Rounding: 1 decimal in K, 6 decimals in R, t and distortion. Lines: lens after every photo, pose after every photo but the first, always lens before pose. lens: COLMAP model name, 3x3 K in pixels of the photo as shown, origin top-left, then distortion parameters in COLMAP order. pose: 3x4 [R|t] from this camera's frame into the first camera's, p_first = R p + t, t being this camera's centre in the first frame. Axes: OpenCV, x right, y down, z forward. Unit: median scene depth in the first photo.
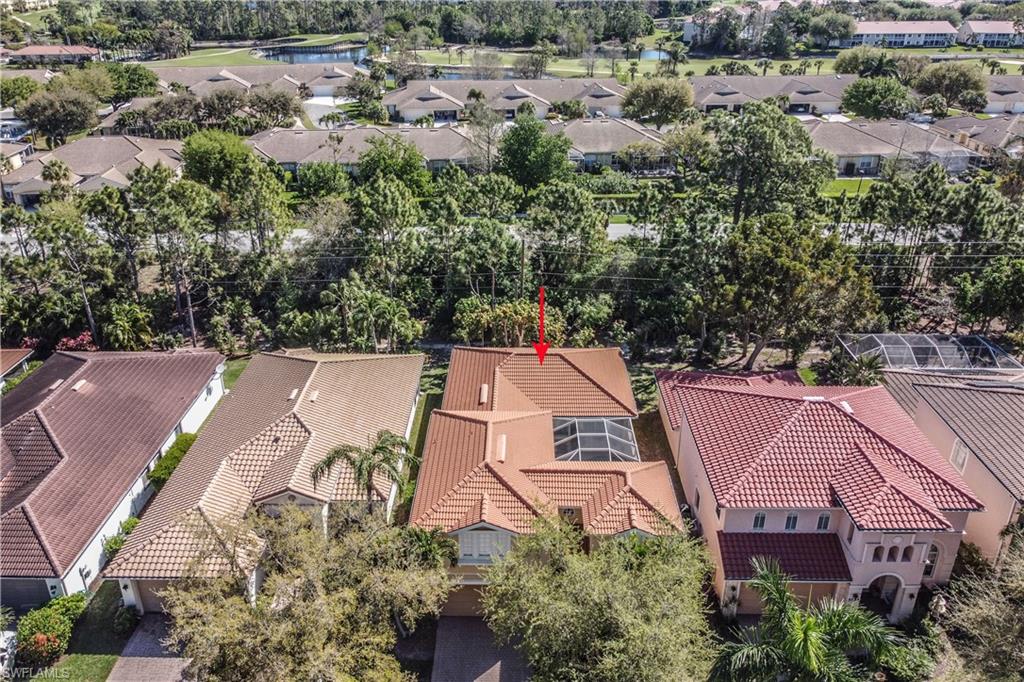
lens RADIAL K [[715.4, 0, 504.3], [0, 715.4, 340.6], [0, 0, 1]] dist [0.002926, -0.000407]
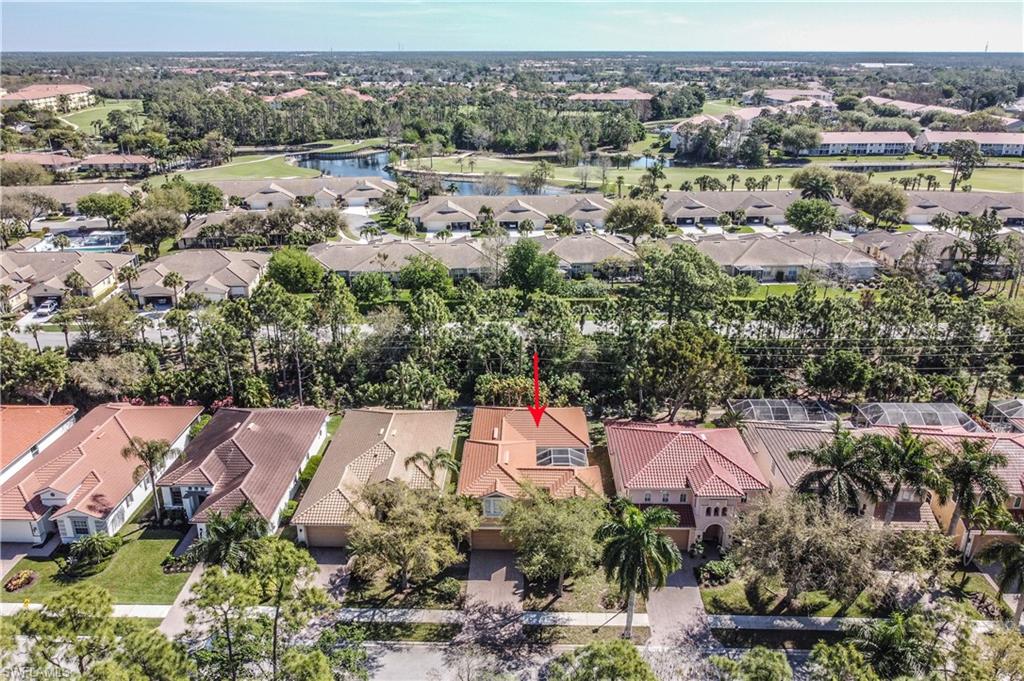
lens RADIAL K [[715.4, 0, 504.3], [0, 715.4, 340.1], [0, 0, 1]] dist [0.002926, -0.000407]
pose [[0.999970, 0.003756, -0.006767, 0.000956], [-0.004492, 0.993669, -0.112255, 0.029631], [0.006302, 0.112282, 0.993656, -0.406828]]
